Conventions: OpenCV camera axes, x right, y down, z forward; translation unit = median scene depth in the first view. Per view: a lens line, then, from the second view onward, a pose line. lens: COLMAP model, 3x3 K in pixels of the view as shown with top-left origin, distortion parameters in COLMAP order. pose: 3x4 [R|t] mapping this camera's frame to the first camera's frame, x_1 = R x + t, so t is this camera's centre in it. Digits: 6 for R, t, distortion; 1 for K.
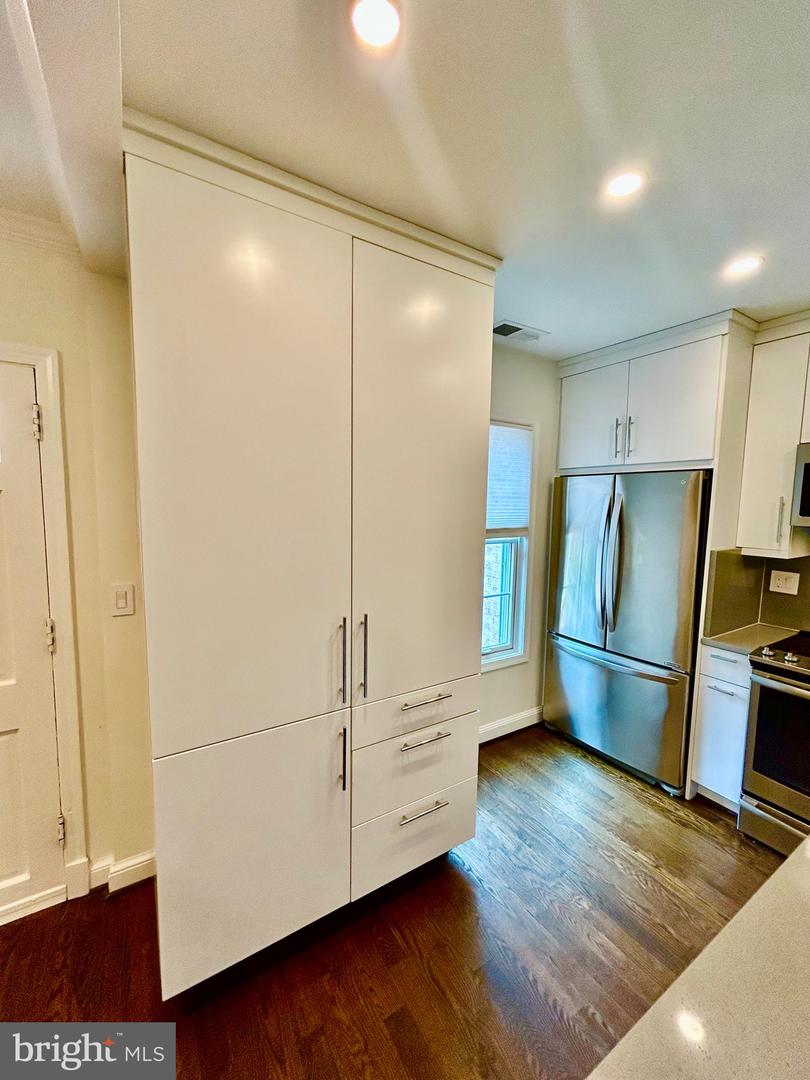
lens RADIAL K [[437.1, 0, 405.0], [0, 437.1, 540.0], [0, 0, 1]] dist [-0.000388, -0.000007]
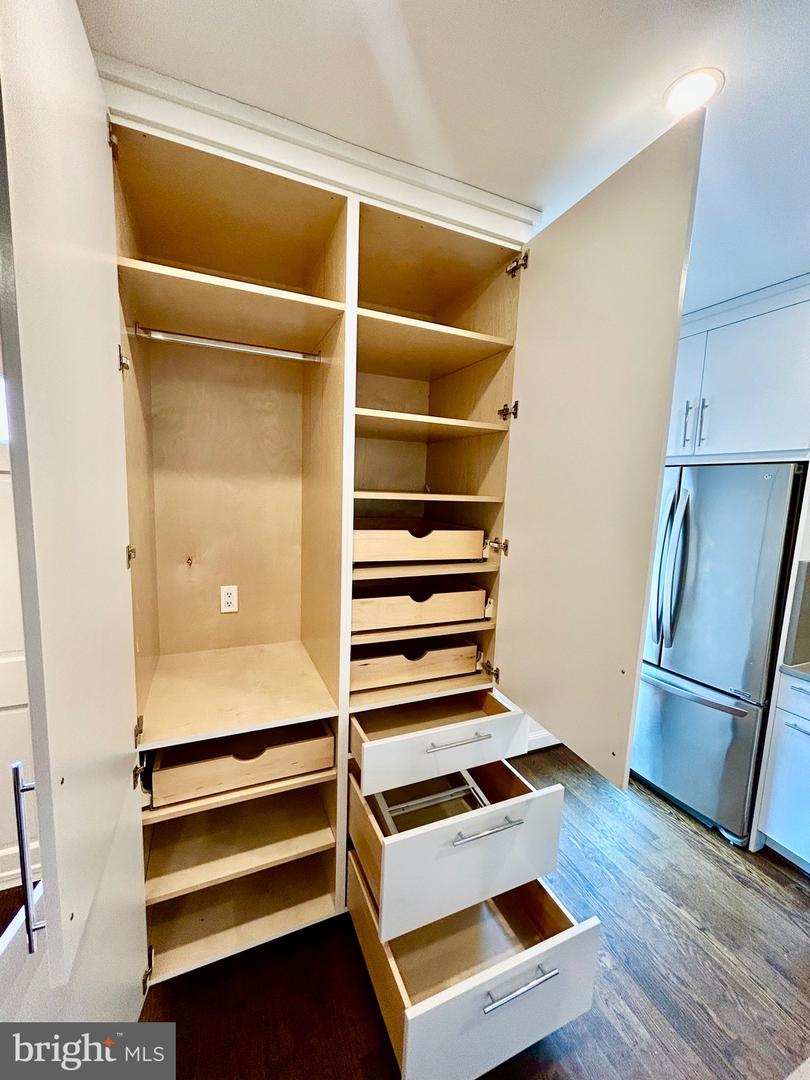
lens RADIAL K [[433.0, 0, 405.0], [0, 433.0, 540.0], [0, 0, 1]] dist [0.010992, -0.005260]
pose [[0.988493, 0.038908, -0.146180, 0.079988], [-0.035049, 0.998968, 0.028885, -0.012558], [0.147153, -0.023429, 0.988836, 0.077088]]
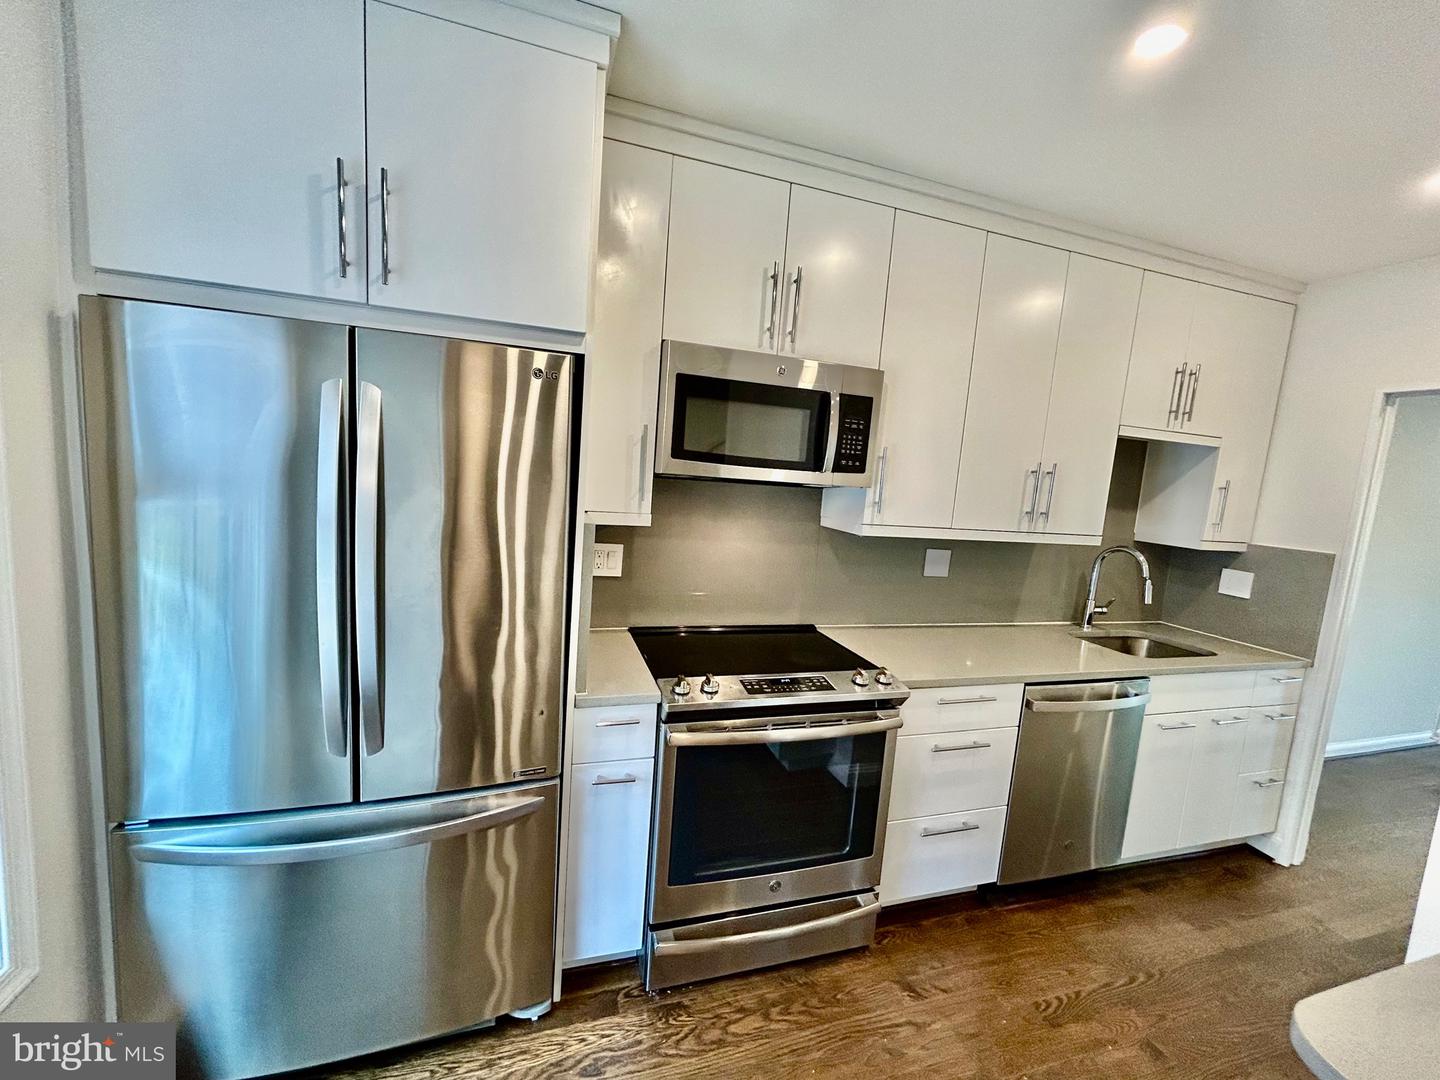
lens RADIAL K [[582.8, 0, 720.0], [0, 582.8, 540.0], [0, 0, 1]] dist [-0.000388, -0.000007]
pose [[0.261528, -0.114062, 0.958433, 0.095627], [0.021851, 0.993438, 0.112265, -0.026509], [-0.964949, -0.008418, 0.262304, 0.640351]]
